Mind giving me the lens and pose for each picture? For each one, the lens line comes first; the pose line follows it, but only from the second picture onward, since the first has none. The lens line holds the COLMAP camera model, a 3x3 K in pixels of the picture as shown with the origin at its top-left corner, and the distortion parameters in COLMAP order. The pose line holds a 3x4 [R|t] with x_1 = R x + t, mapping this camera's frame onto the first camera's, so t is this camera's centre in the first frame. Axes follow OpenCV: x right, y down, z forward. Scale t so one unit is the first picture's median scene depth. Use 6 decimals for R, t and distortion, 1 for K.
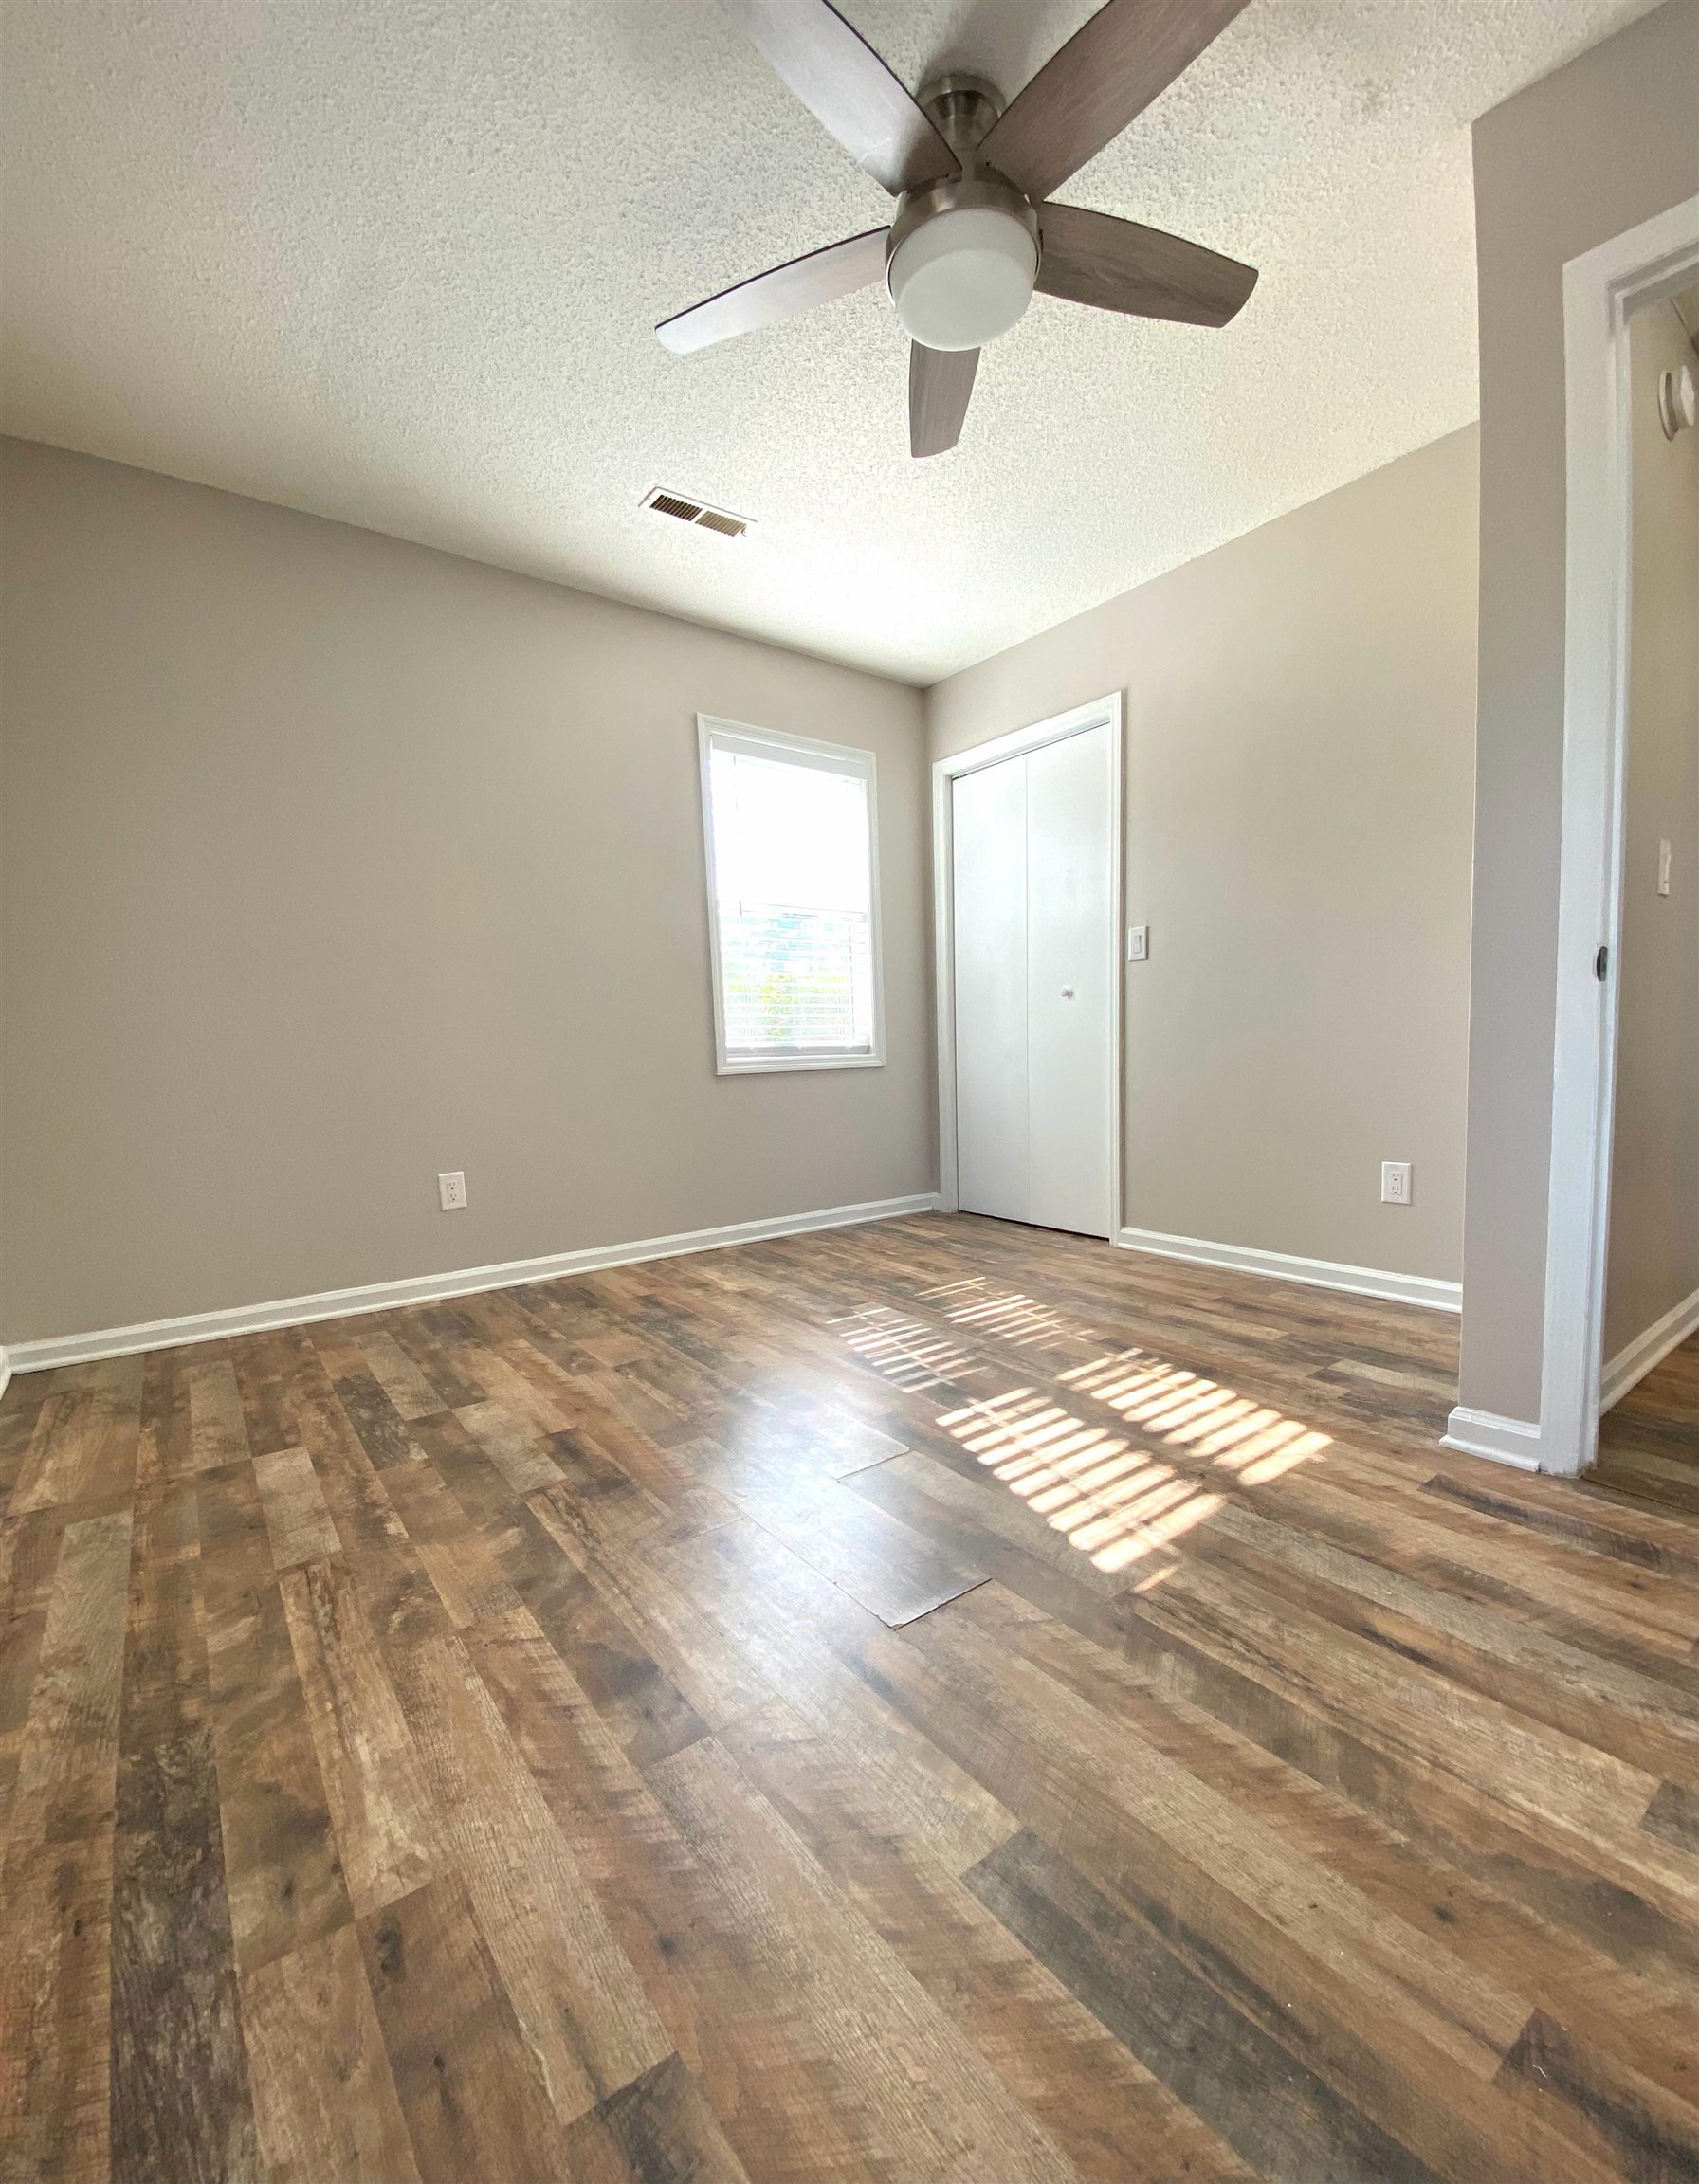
lens RADIAL K [[910.2, 0, 846.5], [0, 910.2, 1115.3], [0, 0, 1]] dist [-0.016677, -0.006335]
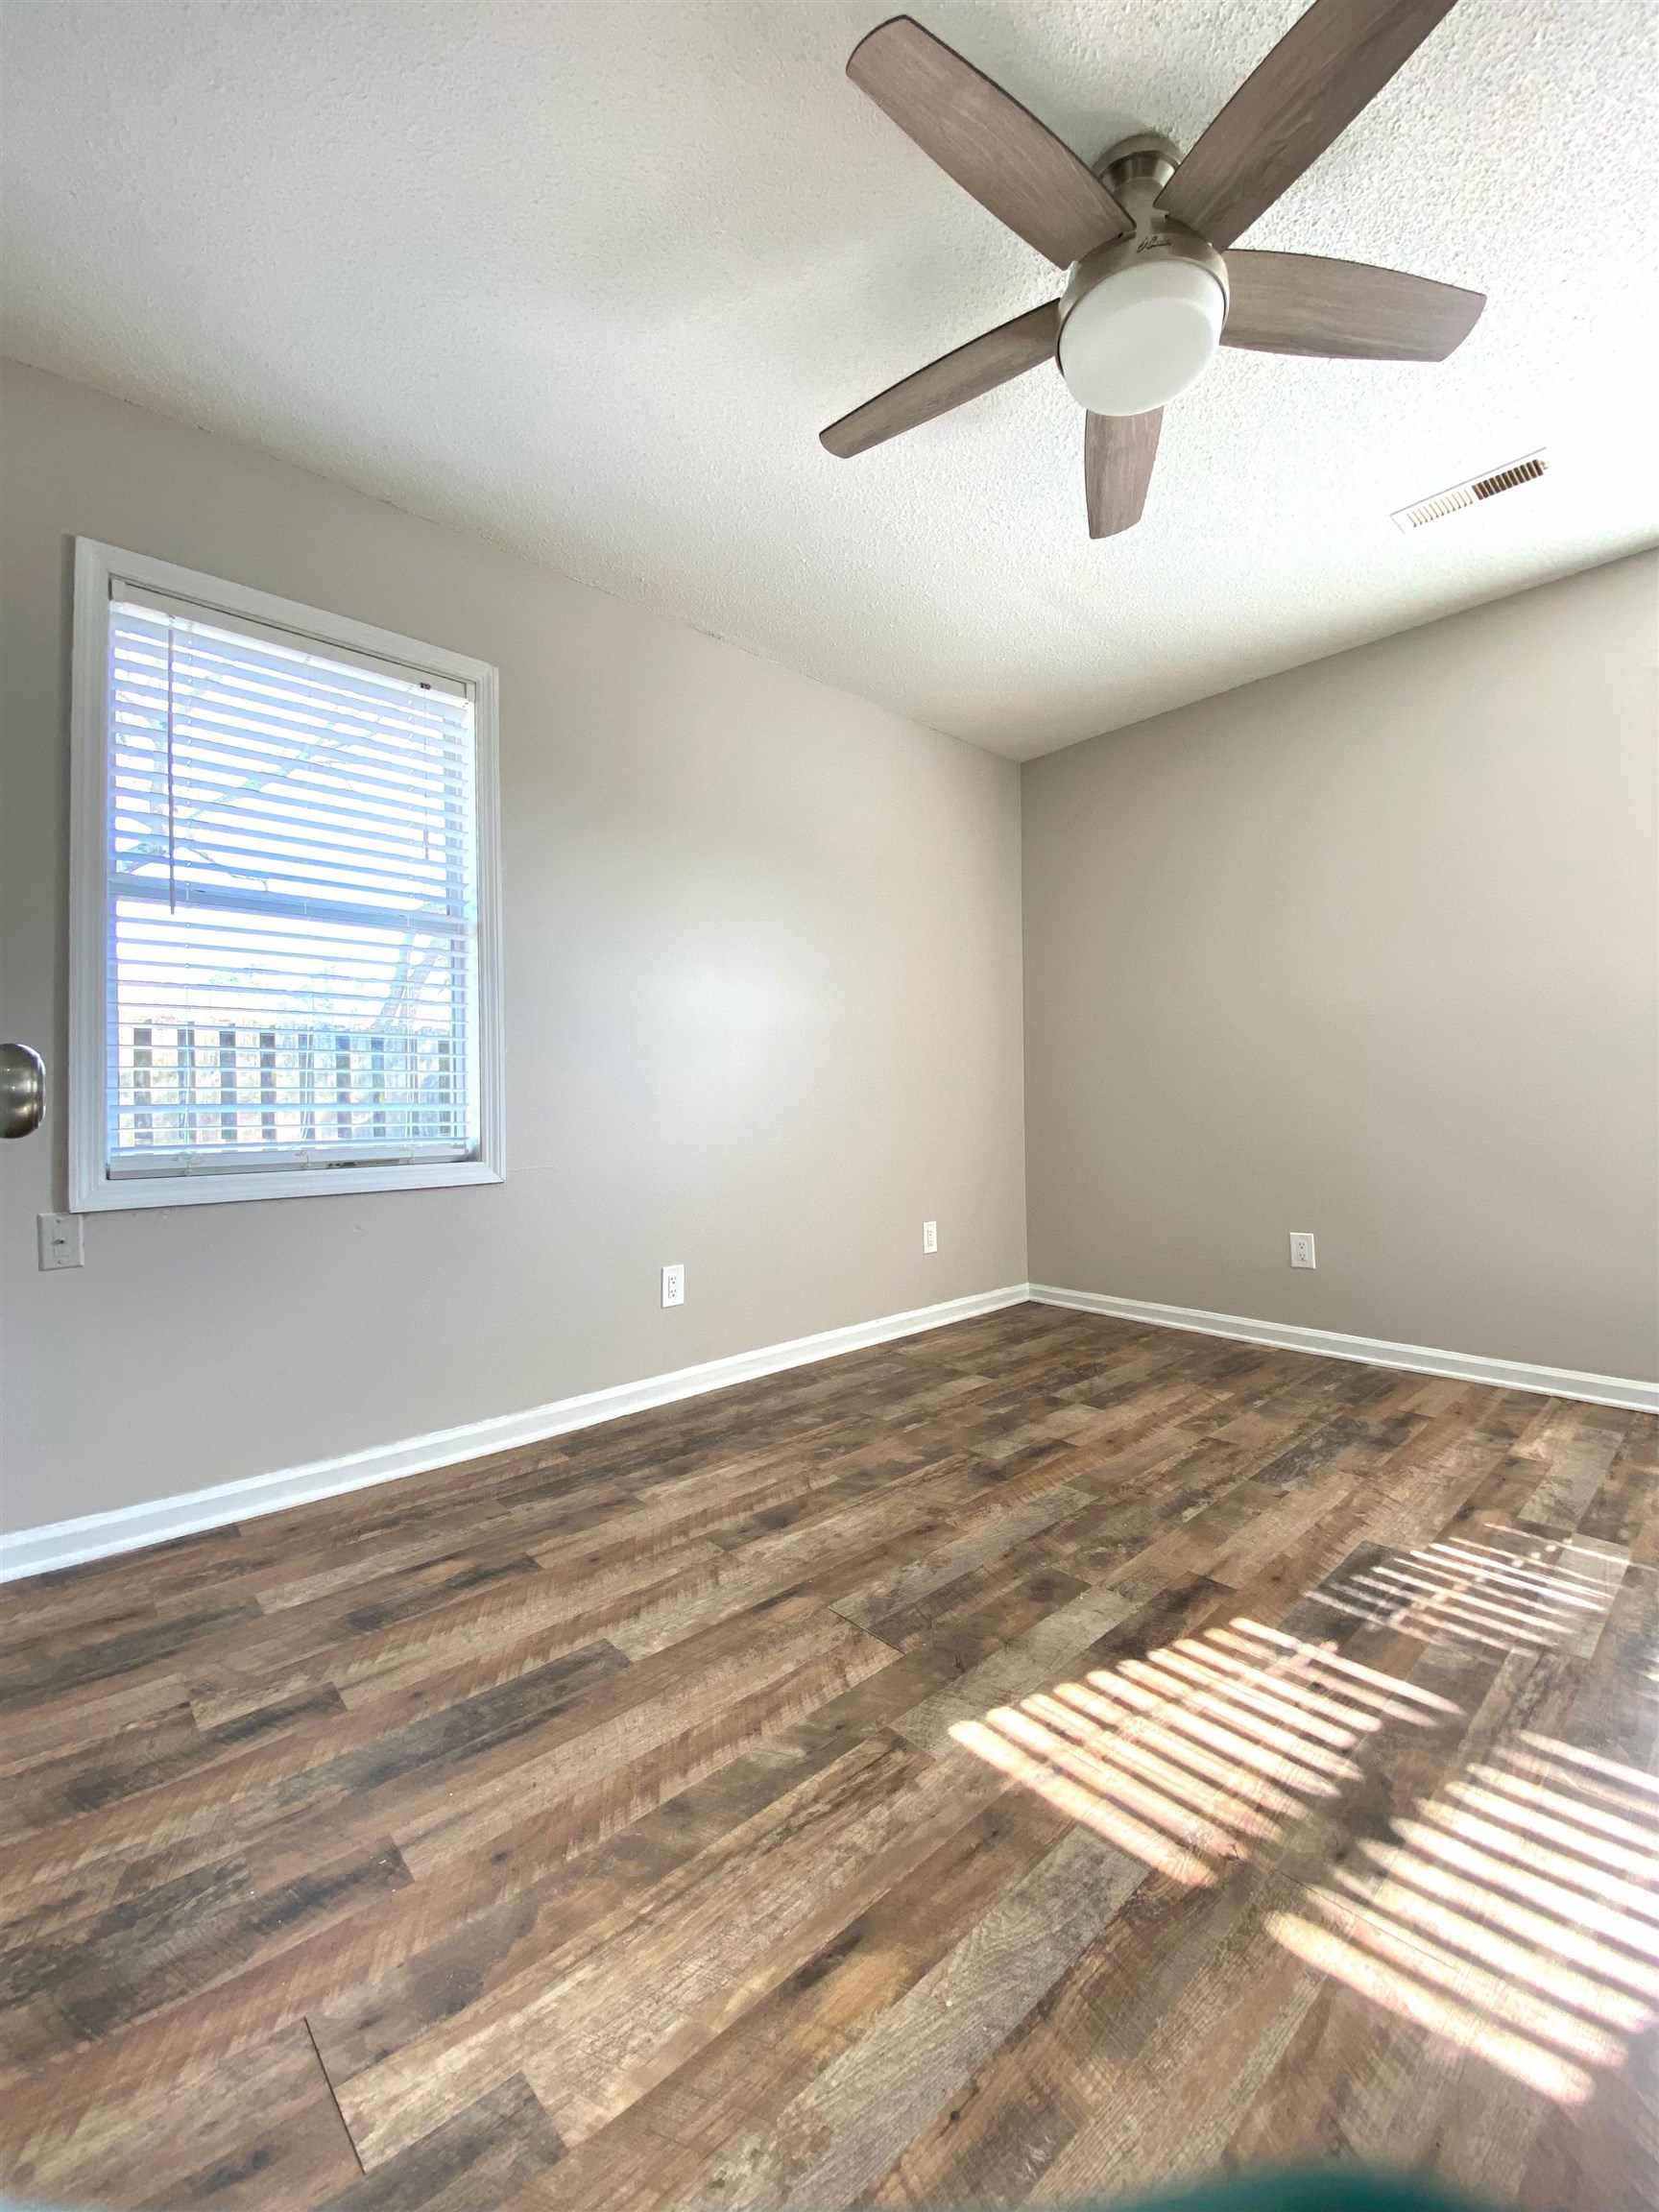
lens RADIAL K [[896.8, 0, 829.5], [0, 896.8, 1106.0], [0, 0, 1]] dist [-0.045954, 0.000029]
pose [[0.113994, 0.041375, -0.992620, 0.800596], [-0.088463, 0.995586, 0.031339, -0.104162], [0.989535, 0.084238, 0.117151, 0.516035]]
